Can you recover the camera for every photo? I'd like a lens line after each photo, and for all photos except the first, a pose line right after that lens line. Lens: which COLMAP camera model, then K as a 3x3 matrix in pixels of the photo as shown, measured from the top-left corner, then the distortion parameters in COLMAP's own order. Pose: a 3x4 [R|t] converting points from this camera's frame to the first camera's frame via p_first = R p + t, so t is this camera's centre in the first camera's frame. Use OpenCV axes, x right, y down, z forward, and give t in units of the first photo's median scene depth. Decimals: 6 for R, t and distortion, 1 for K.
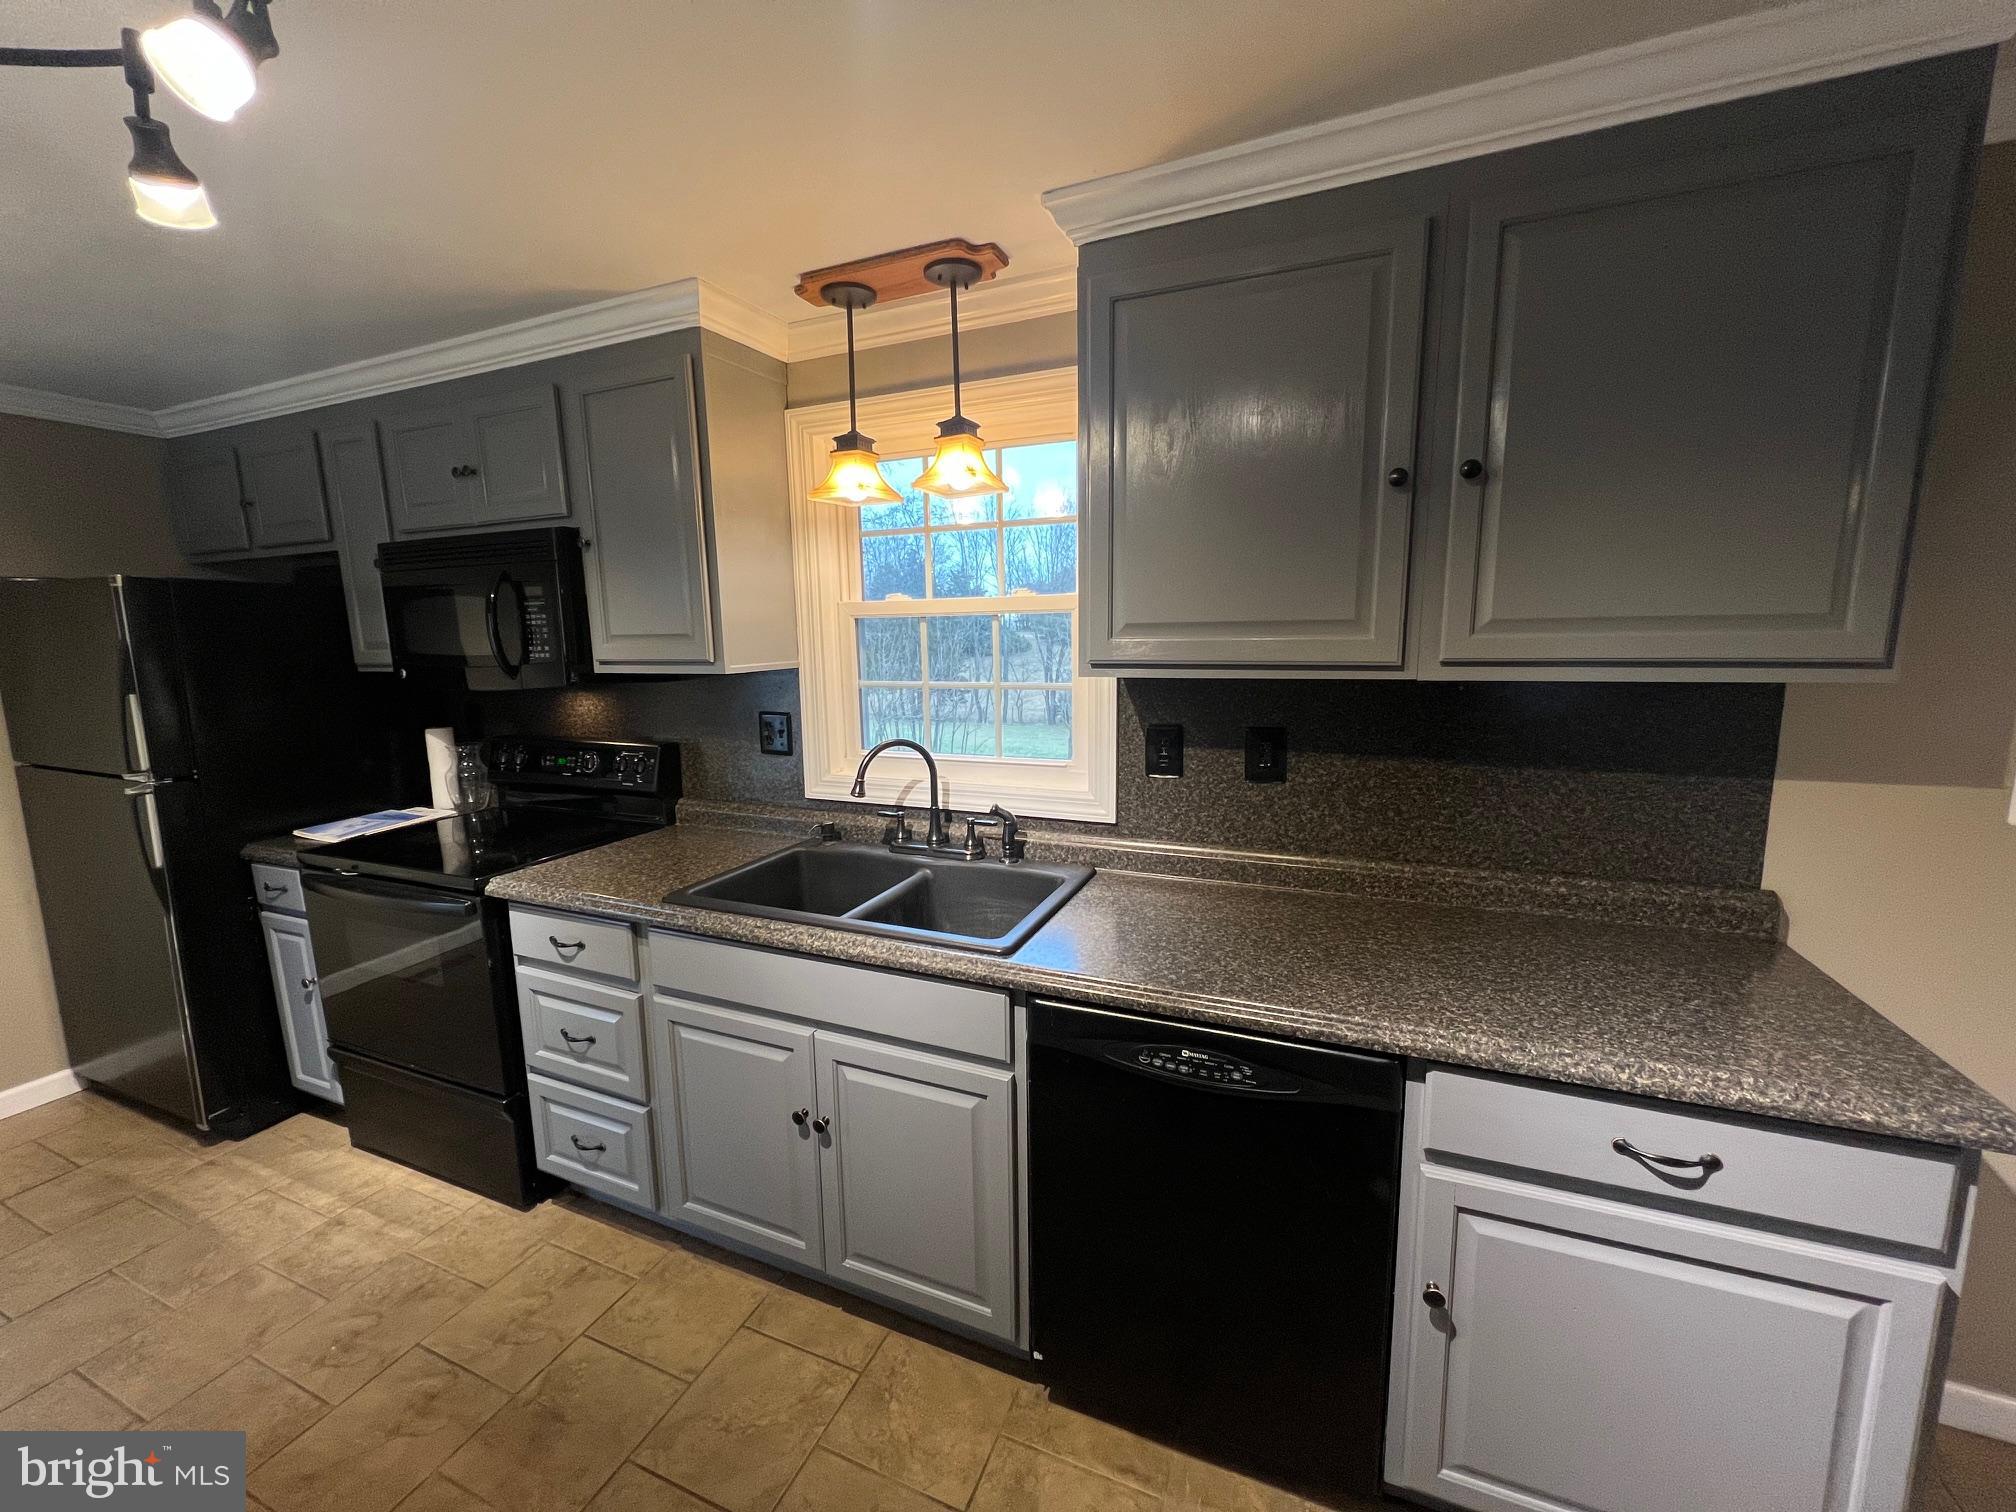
lens RADIAL K [[805.2, 0, 1002.0], [0, 805.2, 756.1], [0, 0, 1]] dist [0.000422, 0.000058]
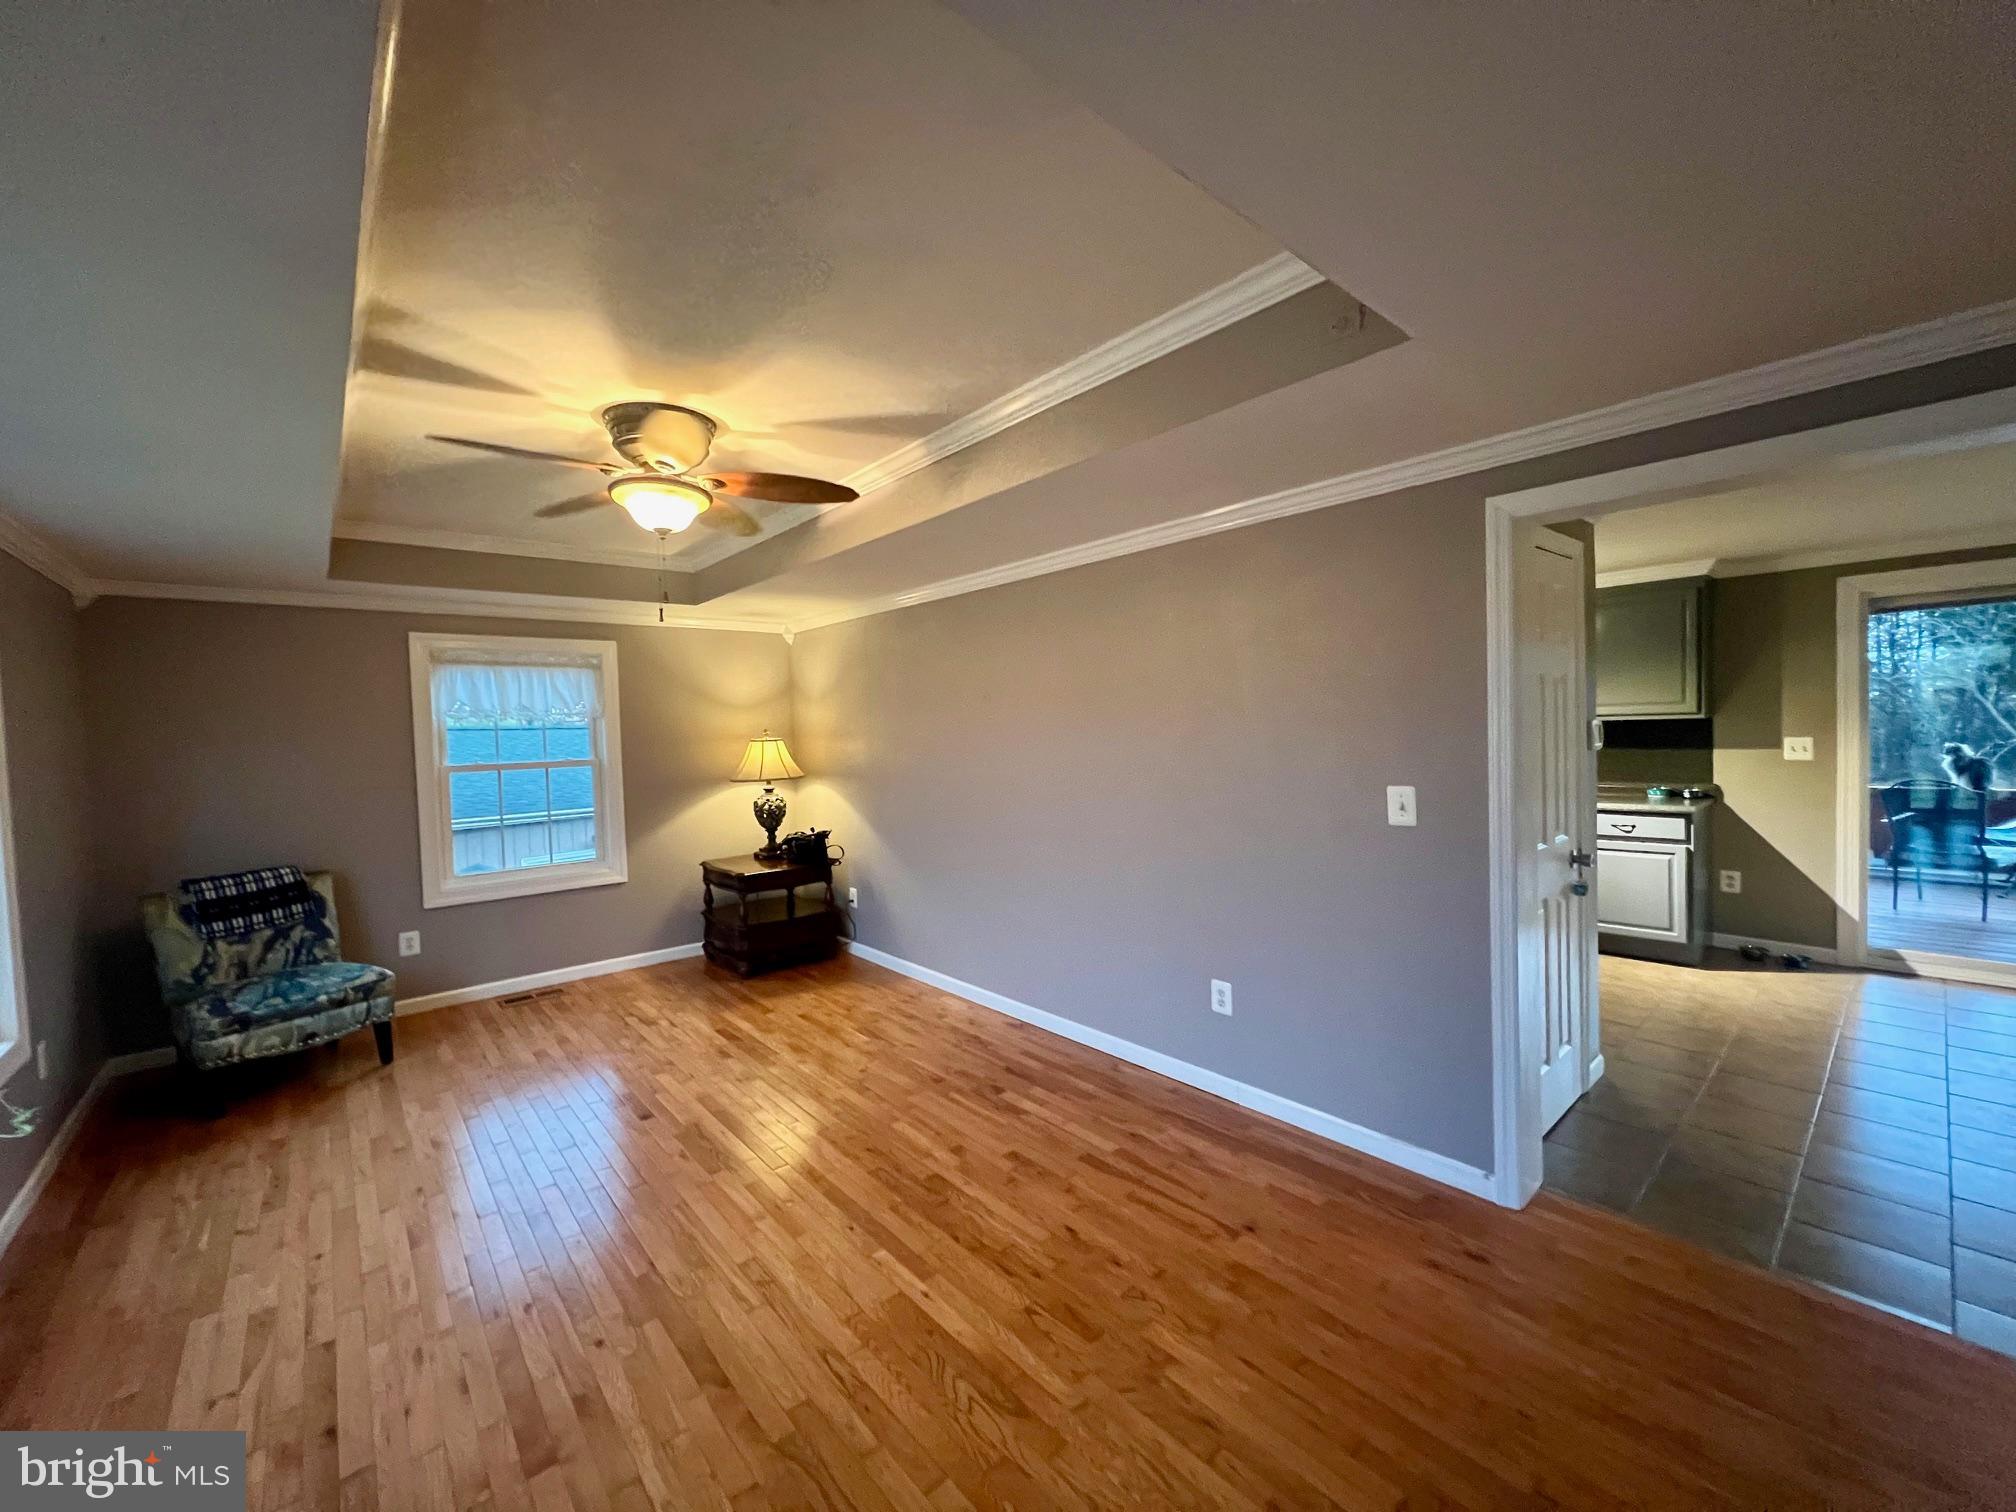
lens RADIAL K [[805.2, 0, 1002.0], [0, 805.2, 756.1], [0, 0, 1]] dist [0.000422, 0.000058]
pose [[0.898559, 0.006438, -0.438806, -0.165929], [-0.060709, 0.992102, -0.109760, 0.579616], [0.434634, 0.125265, 0.891853, -3.045981]]
